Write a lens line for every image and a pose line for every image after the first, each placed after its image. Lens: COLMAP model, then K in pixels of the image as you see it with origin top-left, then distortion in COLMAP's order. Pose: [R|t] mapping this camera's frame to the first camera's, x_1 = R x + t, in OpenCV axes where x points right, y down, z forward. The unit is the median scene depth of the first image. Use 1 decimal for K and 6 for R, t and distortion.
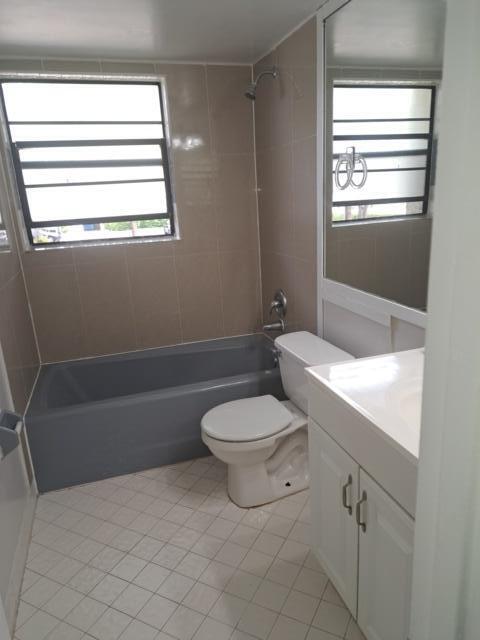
lens RADIAL K [[460.5, 0, 240.8], [0, 460.5, 326.8], [0, 0, 1]] dist [0.149194, -0.136062]
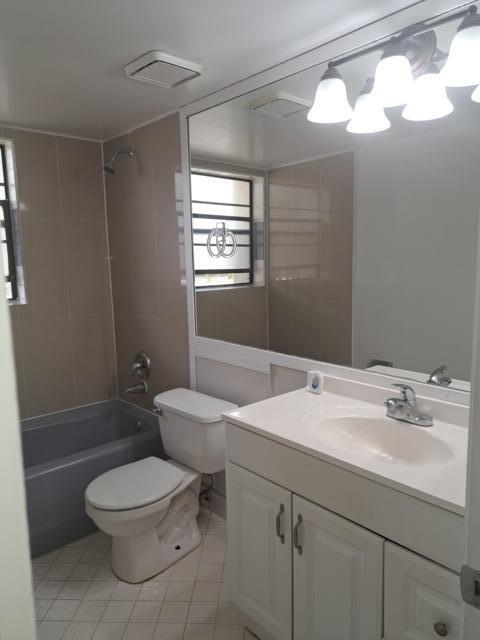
lens RADIAL K [[460.5, 0, 240.8], [0, 460.5, 326.8], [0, 0, 1]] dist [0.149194, -0.136062]
pose [[0.921107, -0.029206, 0.388214, -0.137209], [0.085761, 0.987908, -0.129162, 0.019936], [-0.379747, 0.152266, 0.912473, -0.015593]]
